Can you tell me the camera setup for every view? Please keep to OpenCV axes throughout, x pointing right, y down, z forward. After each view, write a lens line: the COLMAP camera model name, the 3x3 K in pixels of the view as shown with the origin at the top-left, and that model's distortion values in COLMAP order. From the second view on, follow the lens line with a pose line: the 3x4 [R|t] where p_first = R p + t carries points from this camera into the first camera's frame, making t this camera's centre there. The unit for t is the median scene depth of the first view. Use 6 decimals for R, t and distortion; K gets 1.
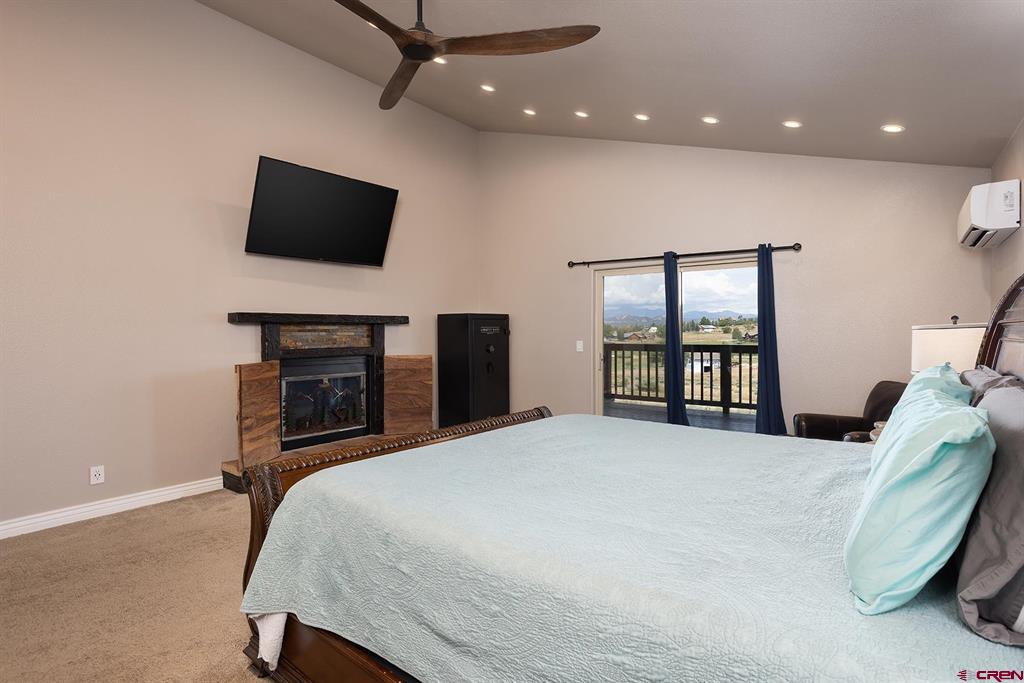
lens RADIAL K [[499.0, 0, 513.7], [0, 499.0, 338.5], [0, 0, 1]] dist [-0.053274, 0.027933]
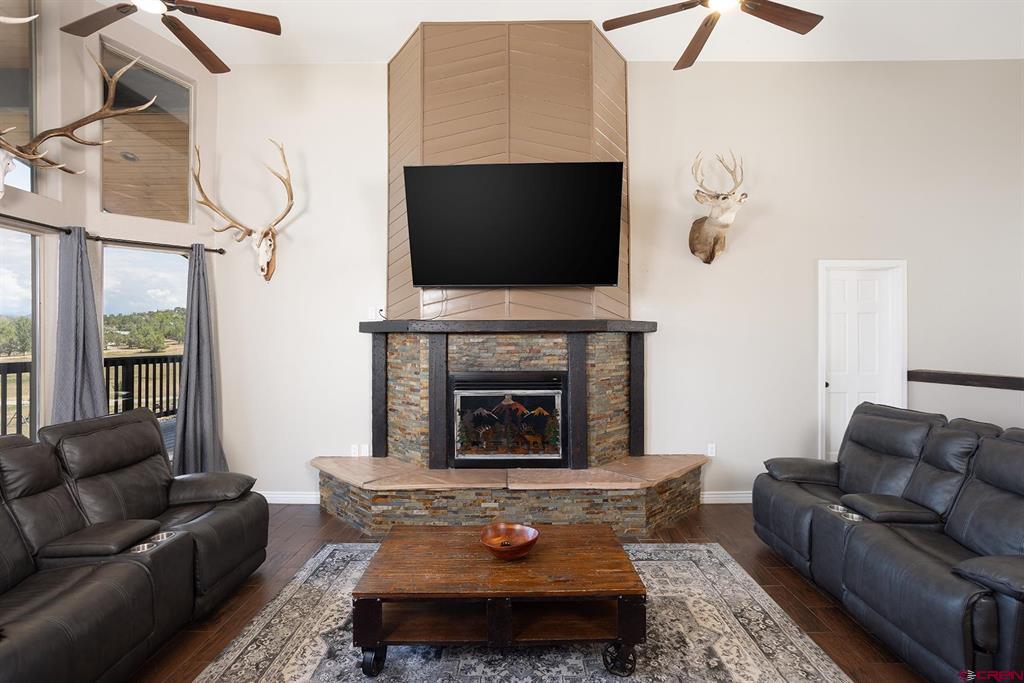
lens RADIAL K [[499.0, 0, 513.7], [0, 499.0, 338.5], [0, 0, 1]] dist [-0.053274, 0.027933]
pose [[0.614346, -0.001083, -0.789036, 0.310868], [-0.009578, 0.999915, -0.008830, -0.012990], [0.788979, 0.012982, 0.614283, 0.425860]]
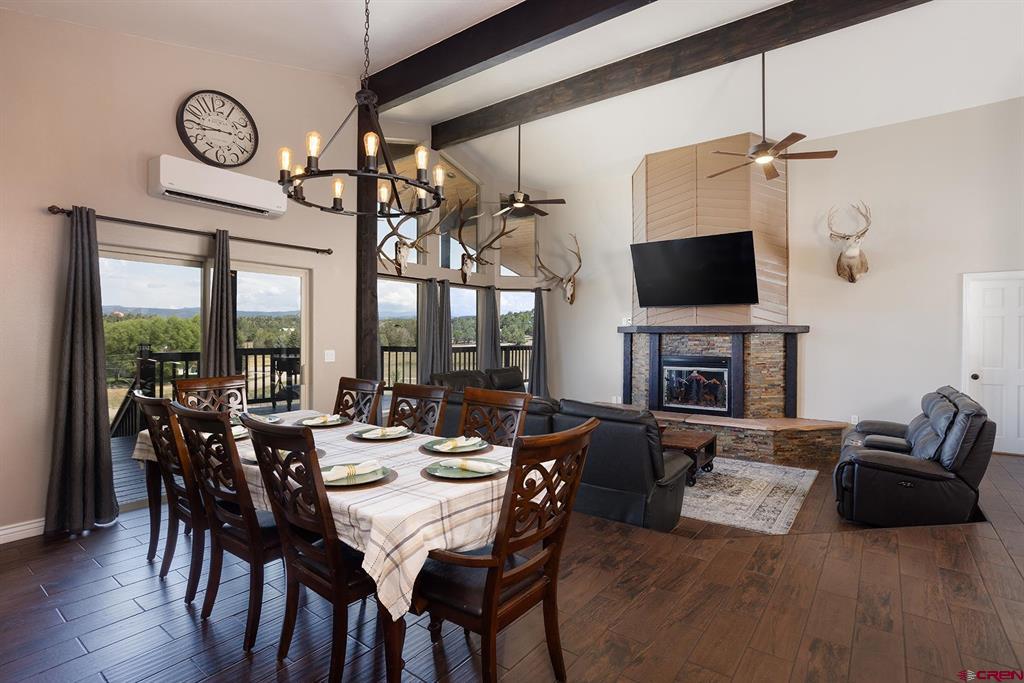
lens RADIAL K [[499.0, 0, 513.7], [0, 499.0, 338.5], [0, 0, 1]] dist [-0.053274, 0.027933]
pose [[0.021786, 0.009738, -0.999715, 1.026488], [-0.015450, 0.999836, 0.009403, -0.020604], [0.999643, 0.015241, 0.021933, 0.392252]]
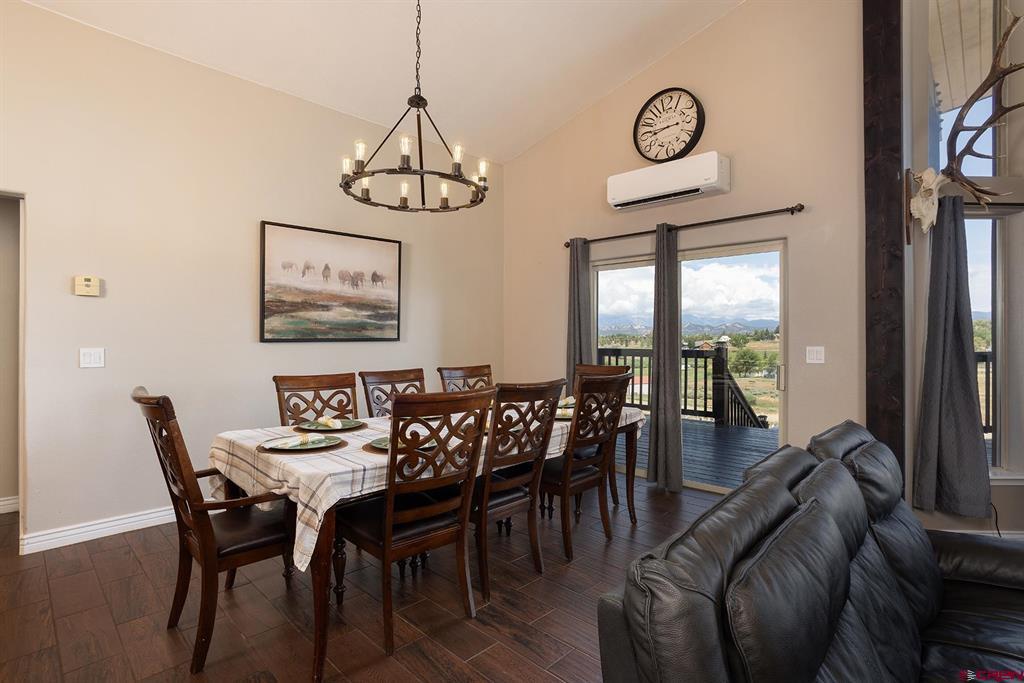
lens RADIAL K [[499.0, 0, 513.7], [0, 499.0, 338.5], [0, 0, 1]] dist [-0.053274, 0.027933]
pose [[-0.994795, 0.004941, 0.101778, 0.390584], [0.005663, 0.999961, 0.006804, -0.001545], [-0.101741, 0.007345, -0.994784, 0.763698]]
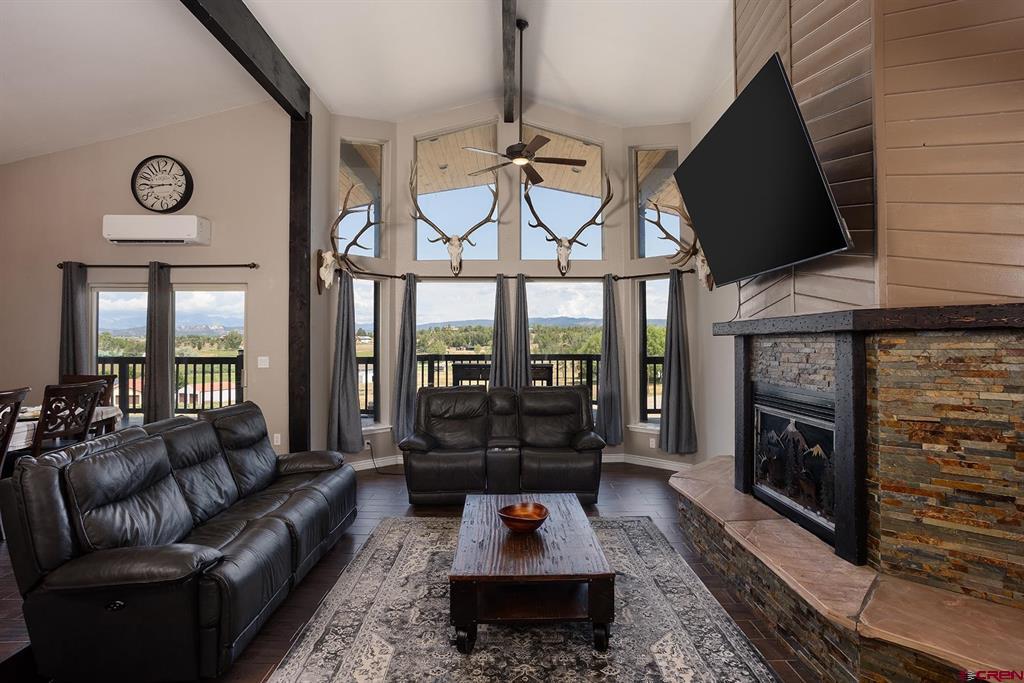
lens RADIAL K [[499.0, 0, 513.7], [0, 499.0, 338.5], [0, 0, 1]] dist [-0.053274, 0.027933]
pose [[-0.775738, 0.002253, -0.631051, 0.293653], [-0.001649, 0.999983, 0.005597, -0.028366], [0.631053, 0.005382, -0.775721, 1.187793]]
